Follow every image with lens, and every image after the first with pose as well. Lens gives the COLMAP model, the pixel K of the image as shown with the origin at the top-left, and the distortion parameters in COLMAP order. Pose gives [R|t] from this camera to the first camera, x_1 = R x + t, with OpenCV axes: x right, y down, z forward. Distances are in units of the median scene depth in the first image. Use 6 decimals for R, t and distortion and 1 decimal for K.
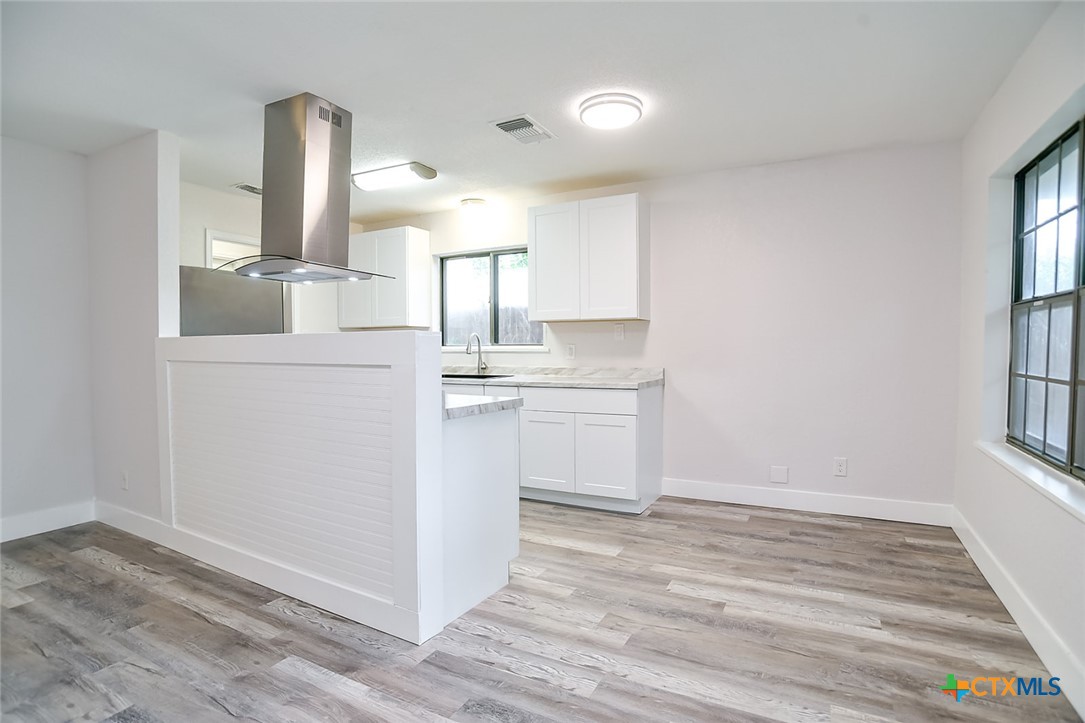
lens RADIAL K [[551.1, 0, 537.6], [0, 551.1, 366.8], [0, 0, 1]] dist [-0.101304, 0.045848]
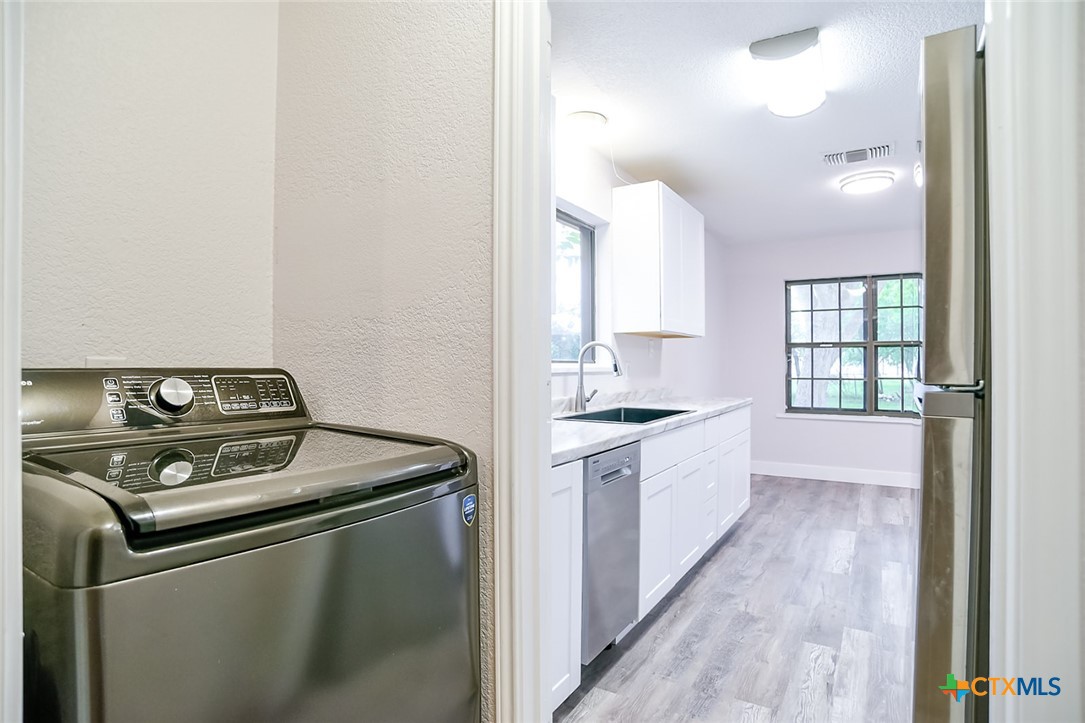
lens RADIAL K [[560.1, 0, 538.8], [0, 560.1, 366.5], [0, 0, 1]] dist [-0.098011, 0.043699]
pose [[0.063938, 0.002529, 0.997951, -1.209212], [0.038456, 0.999248, -0.004996, -0.056095], [-0.997213, 0.038697, 0.063793, 1.726054]]
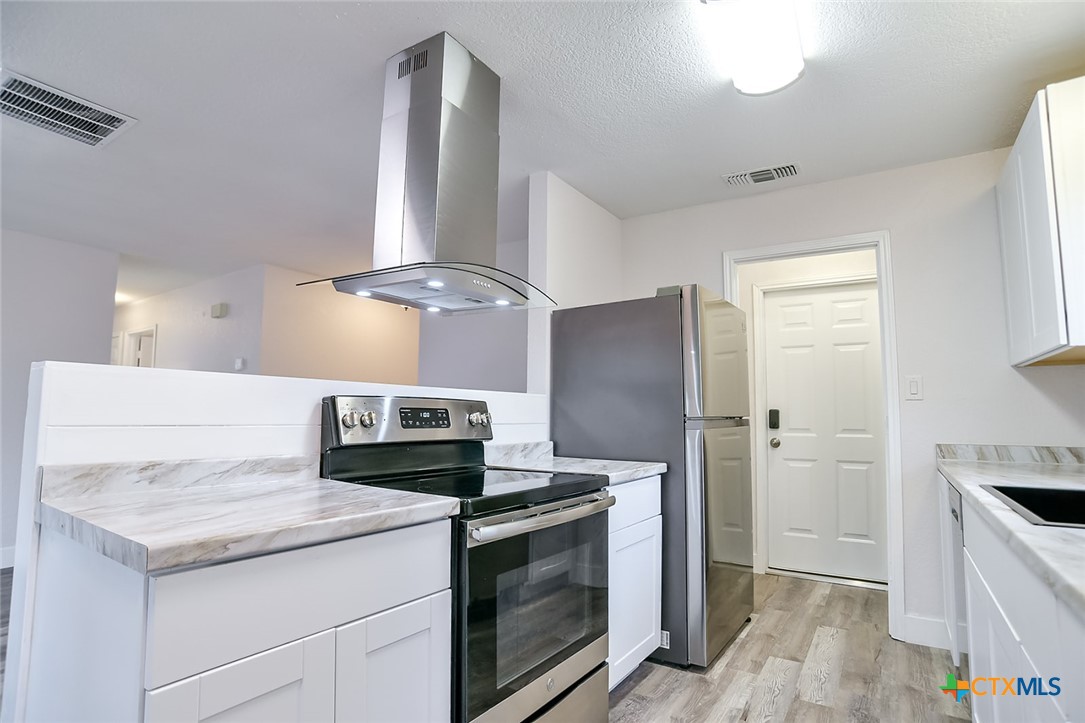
lens RADIAL K [[551.1, 0, 537.6], [0, 551.1, 366.8], [0, 0, 1]] dist [-0.101304, 0.045848]
pose [[-0.083615, -0.088873, -0.992527, 0.240848], [-0.045132, 0.995331, -0.085322, -0.026443], [0.995476, 0.037660, -0.087235, 1.190584]]
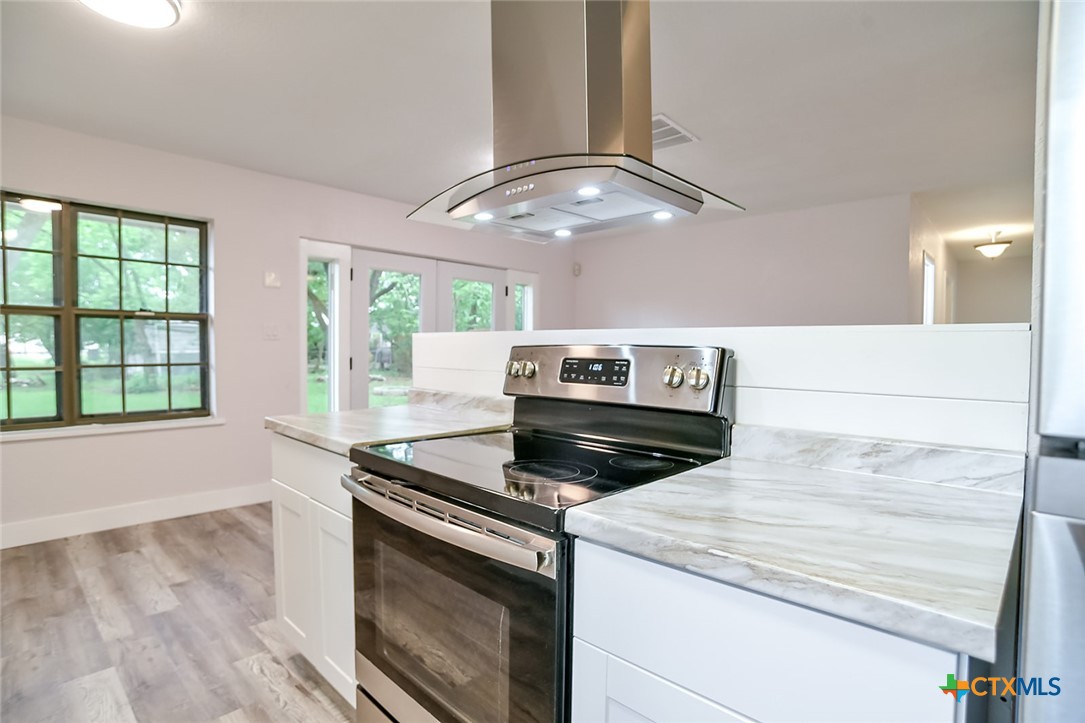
lens RADIAL K [[549.2, 0, 538.2], [0, 549.2, 366.7], [0, 0, 1]] dist [-0.099183, 0.044798]
pose [[-0.965839, -0.015286, 0.258691, -0.536551], [0.003941, 0.997277, 0.073643, -0.059518], [-0.259113, 0.072147, -0.963149, 1.527311]]
